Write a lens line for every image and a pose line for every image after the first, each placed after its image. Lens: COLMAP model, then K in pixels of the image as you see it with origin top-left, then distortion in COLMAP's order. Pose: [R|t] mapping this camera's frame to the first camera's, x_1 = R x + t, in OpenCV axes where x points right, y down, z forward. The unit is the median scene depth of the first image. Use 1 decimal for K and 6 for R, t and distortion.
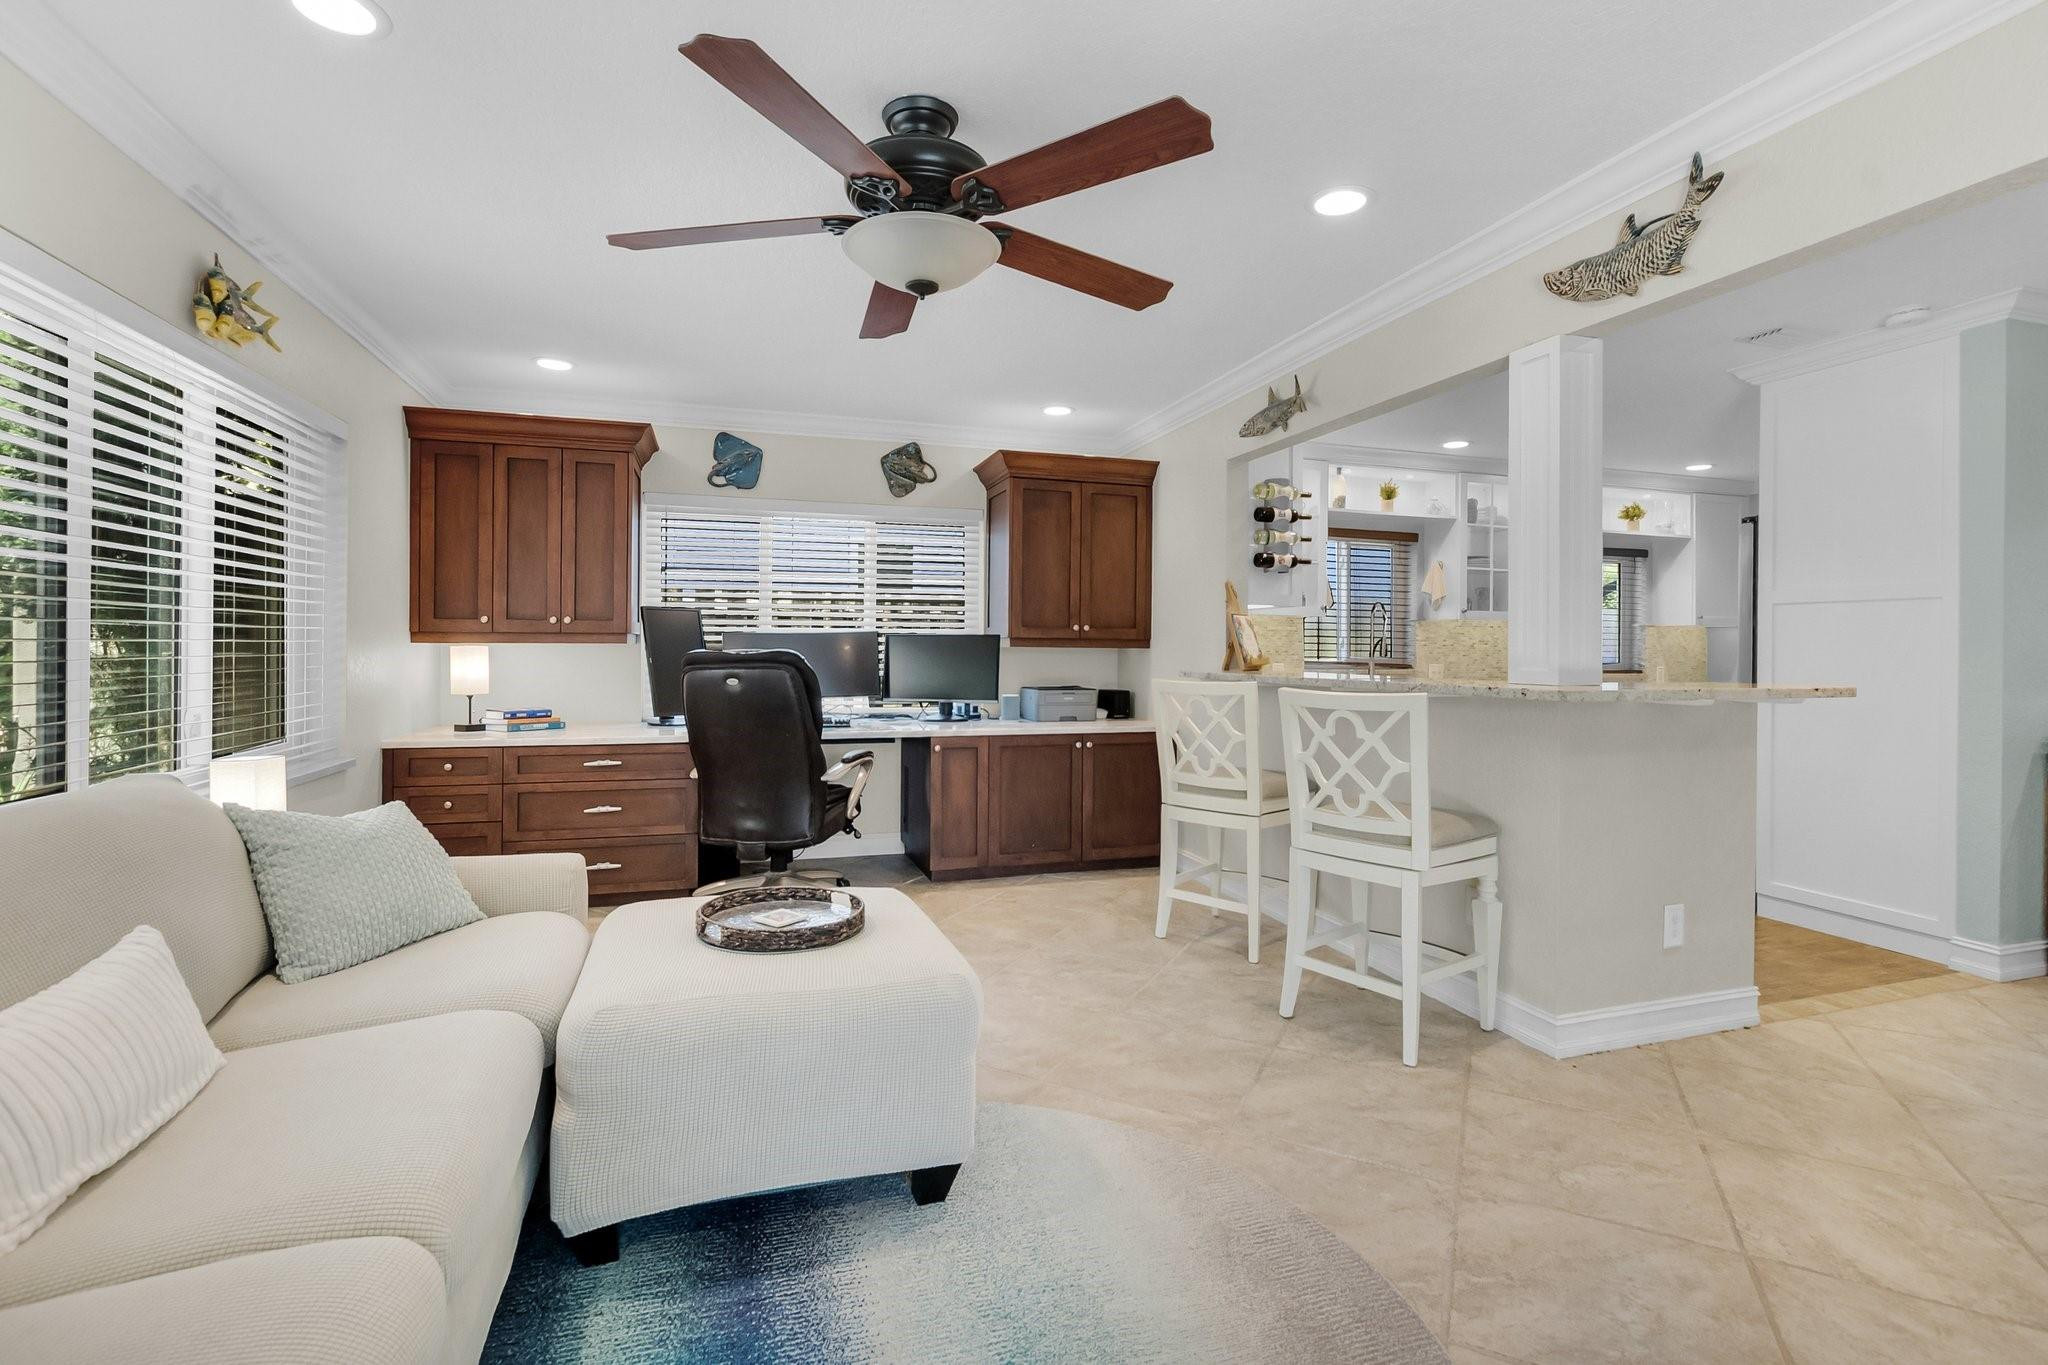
lens RADIAL K [[941.0, 0, 1052.2], [0, 941.0, 652.3], [0, 0, 1]] dist [-0.008121, 0.001757]
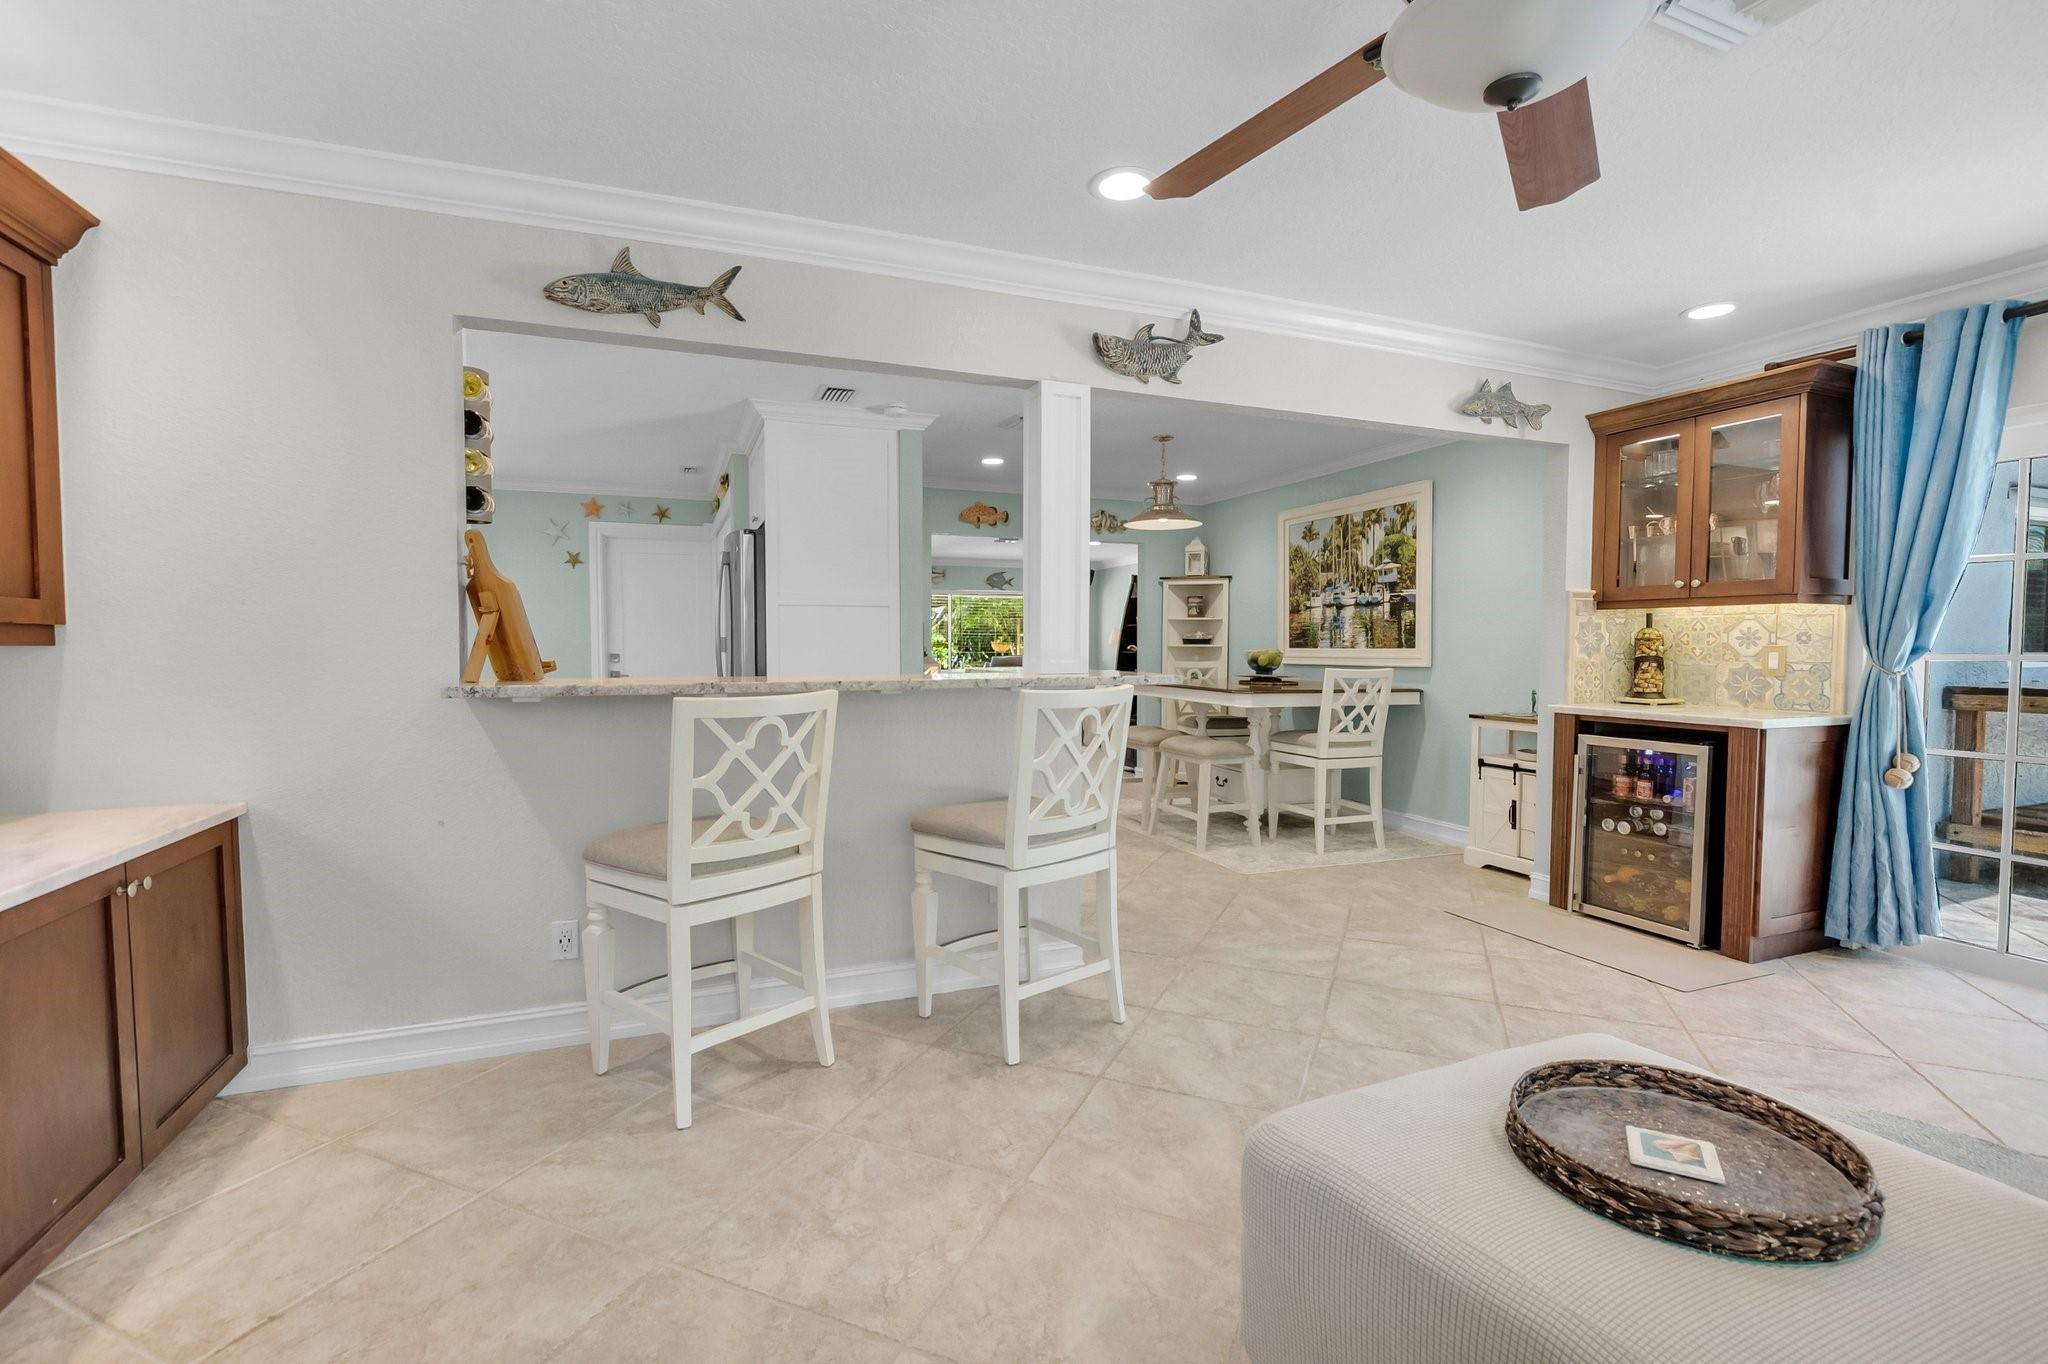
lens RADIAL K [[906.1, 0, 1019.3], [0, 906.1, 680.7], [0, 0, 1]] dist [-0.001302, 0.000319]
pose [[-0.042646, -0.048006, 0.997936, -0.432165], [0.003645, 0.998831, 0.048205, -0.008752], [-0.999084, 0.005693, -0.042421, 0.762484]]
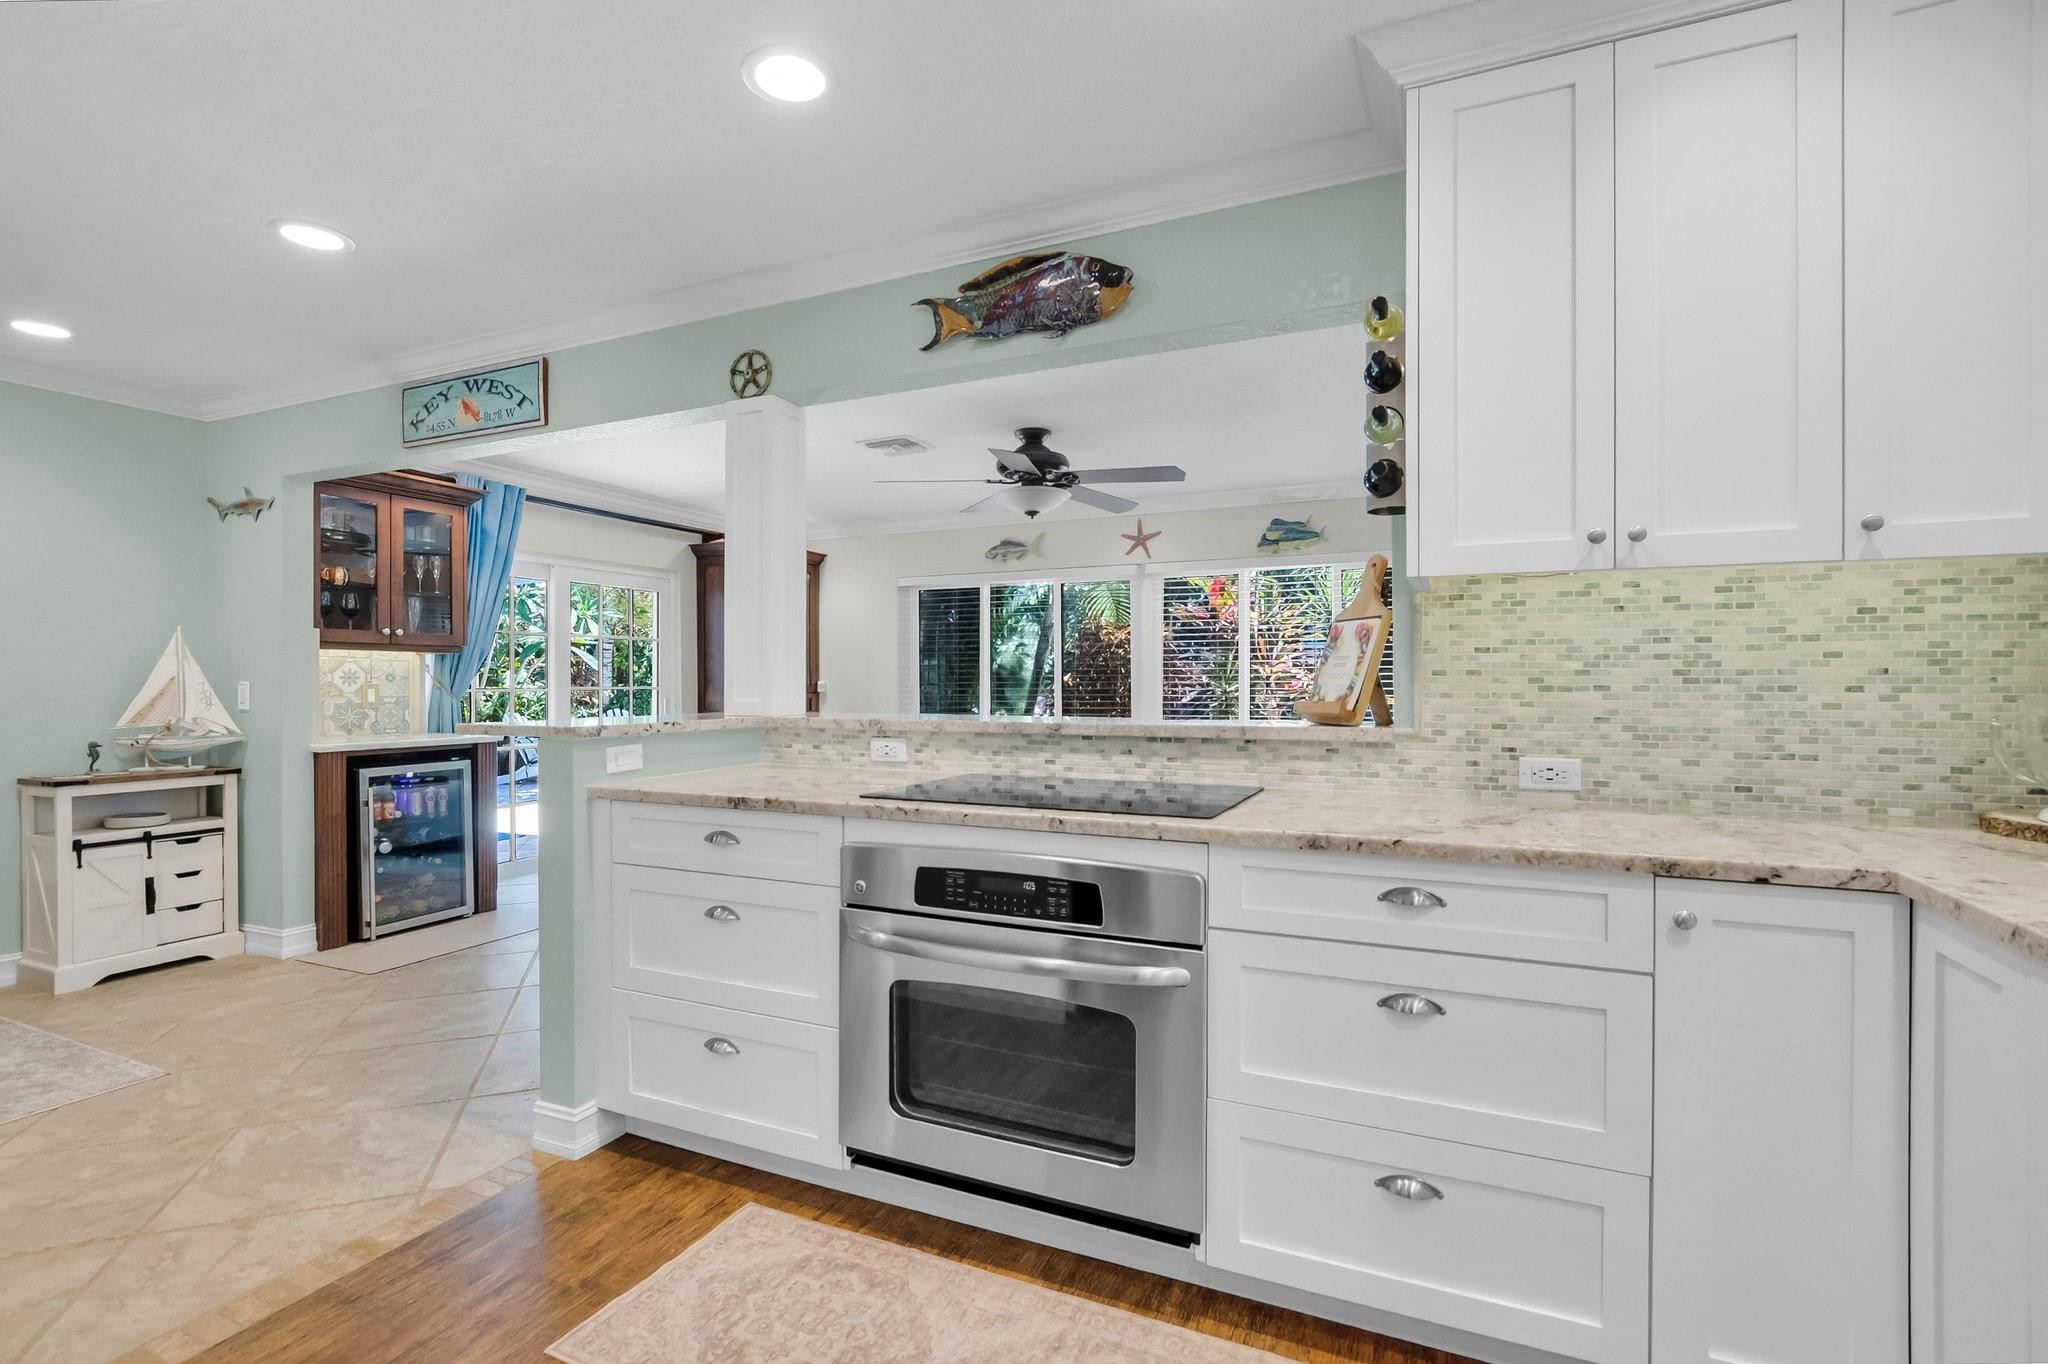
lens RADIAL K [[926.3, 0, 1056.6], [0, 926.3, 683.6], [0, 0, 1]] dist [-0.002685, 0.000541]
pose [[-0.660208, -0.002939, -0.751077, 0.793804], [-0.005323, 0.999986, 0.000765, -0.002681], [0.751064, 0.004503, -0.660214, 1.399098]]
